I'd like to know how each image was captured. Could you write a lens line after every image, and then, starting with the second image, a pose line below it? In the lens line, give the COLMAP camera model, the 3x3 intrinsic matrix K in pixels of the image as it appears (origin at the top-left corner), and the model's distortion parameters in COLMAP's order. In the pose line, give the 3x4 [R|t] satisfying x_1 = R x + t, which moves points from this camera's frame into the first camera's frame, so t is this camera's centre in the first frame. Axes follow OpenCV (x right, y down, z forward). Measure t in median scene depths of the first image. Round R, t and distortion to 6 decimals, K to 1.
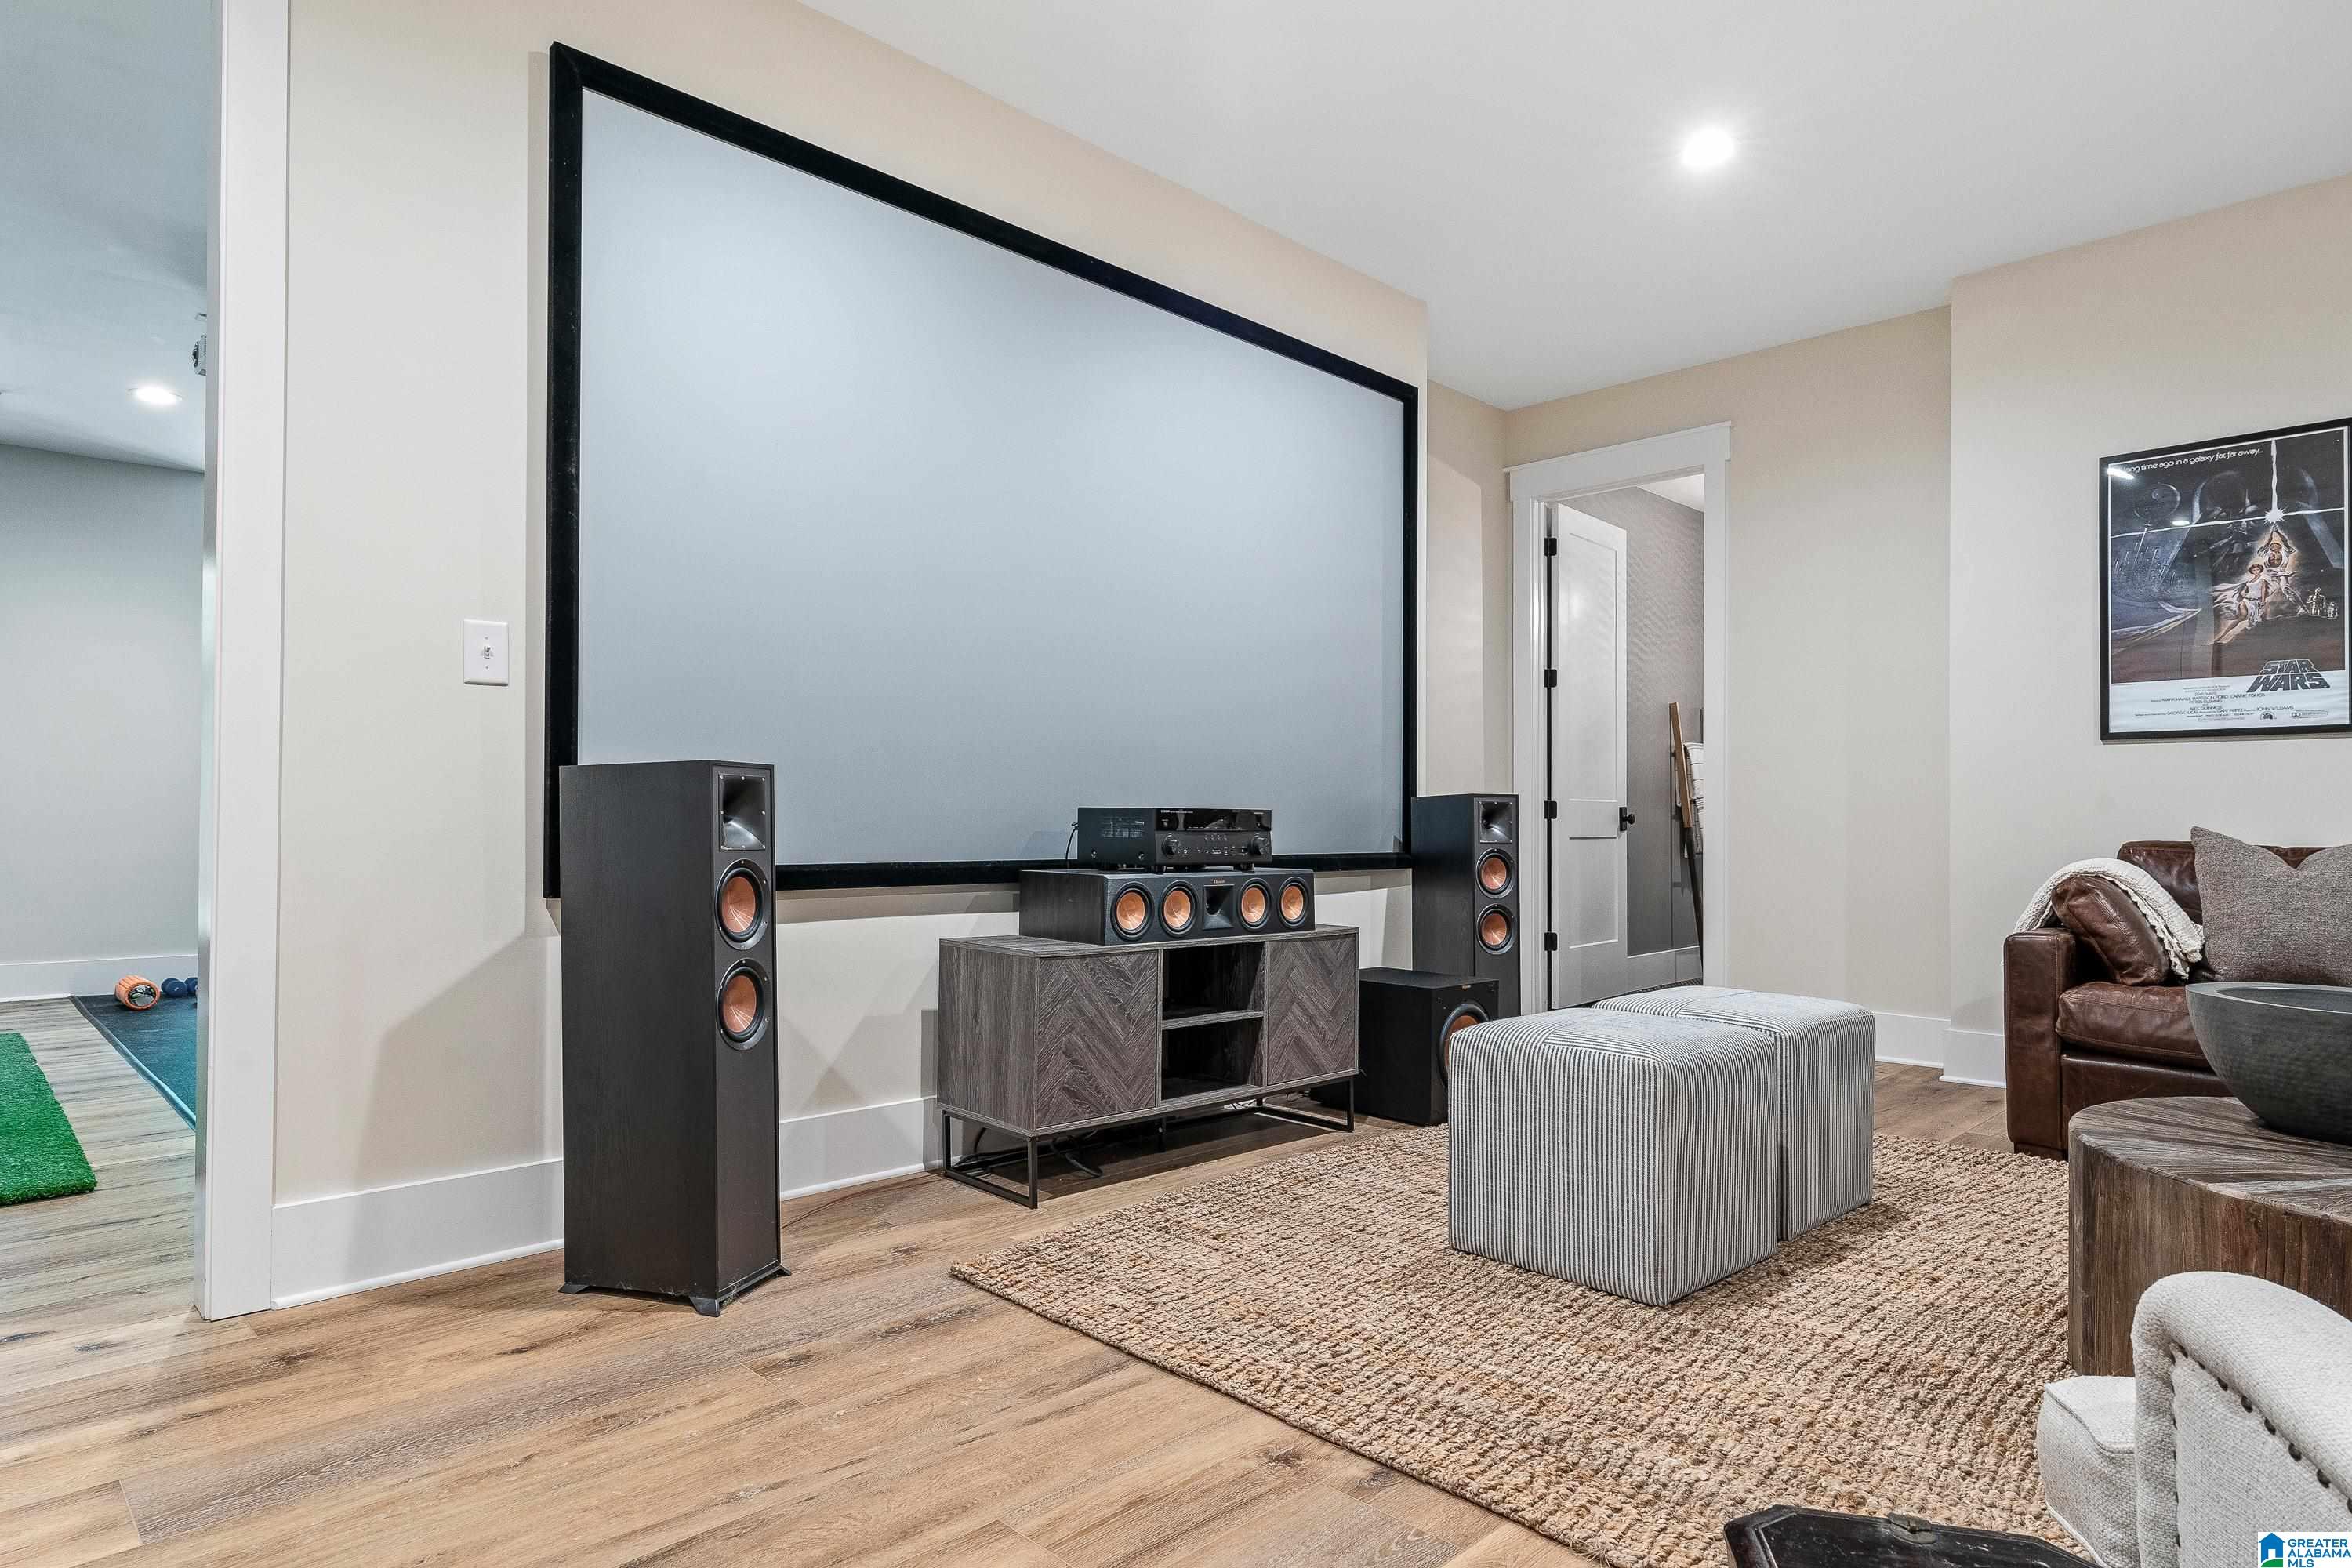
lens RADIAL K [[1324.0, 0, 1176.1], [0, 1324.0, 806.6], [0, 0, 1]] dist [-0.002493, 0.000120]
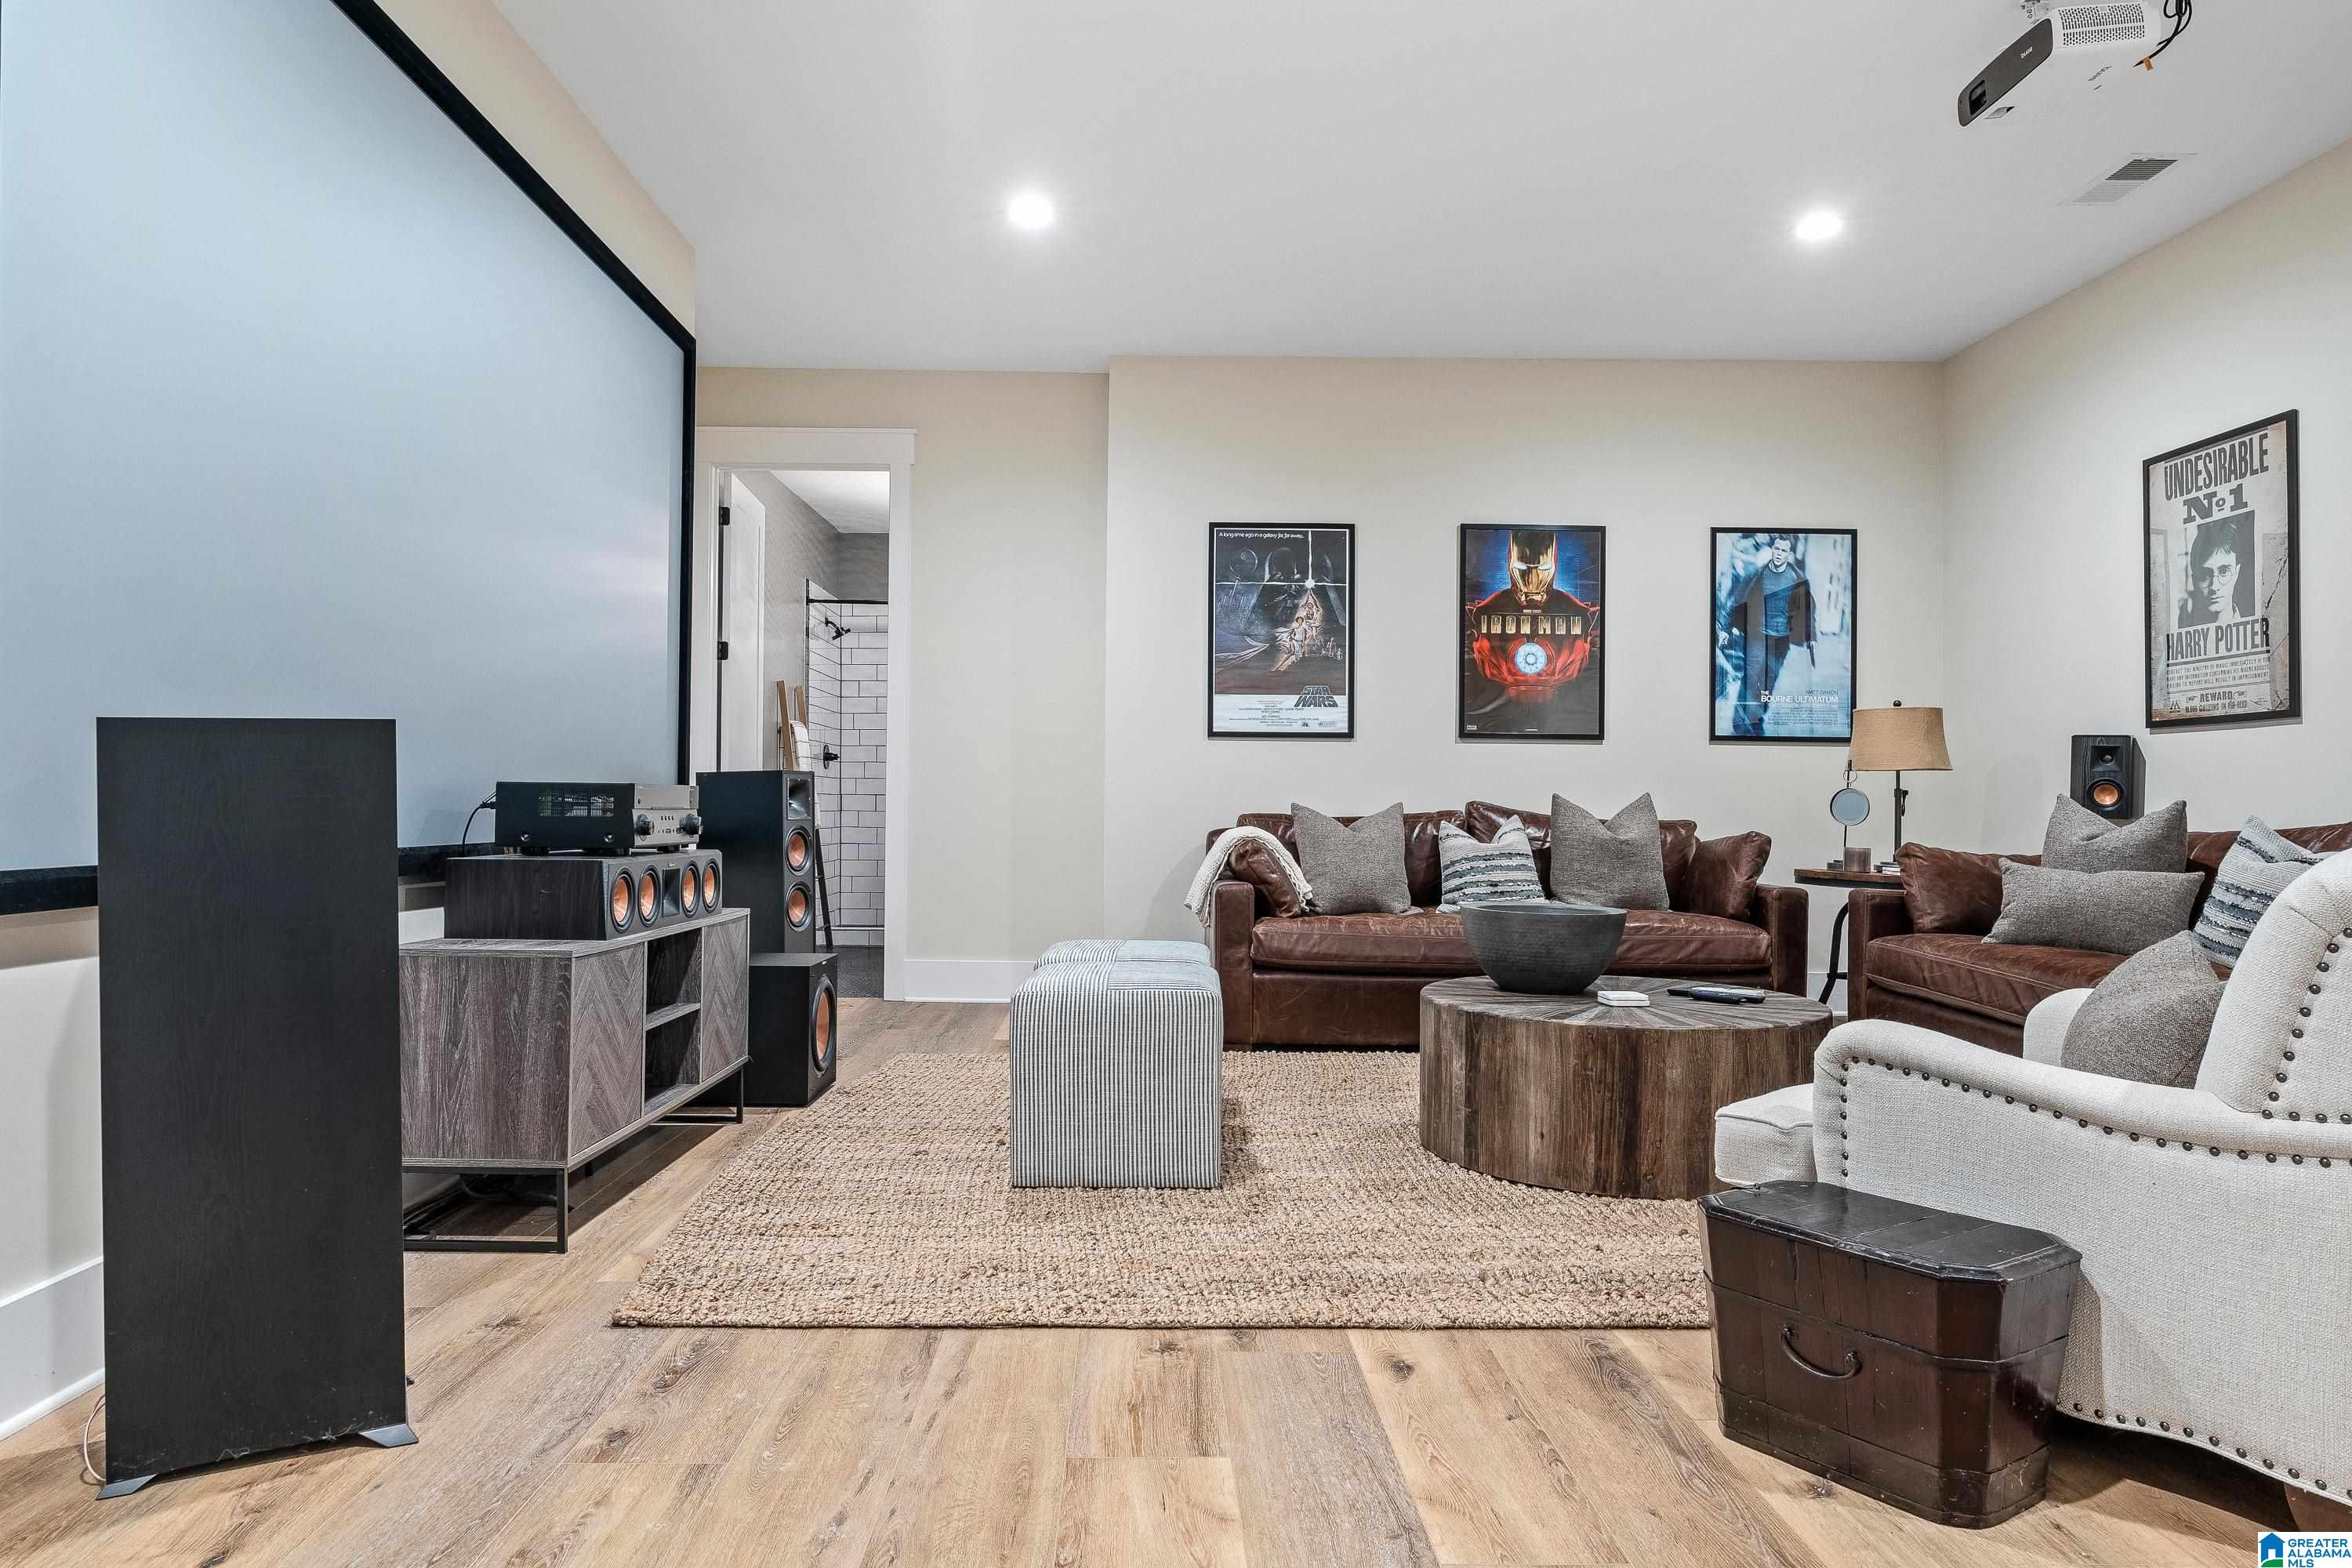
lens RADIAL K [[1419.1, 0, 1174.0], [0, 1419.1, 781.0], [0, 0, 1]] dist [0.002859, 0.001334]
pose [[0.682201, 0.010659, 0.731087, -0.439137], [-0.009612, 0.999938, -0.005610, 0.001845], [-0.731102, -0.003200, 0.682261, 0.079611]]
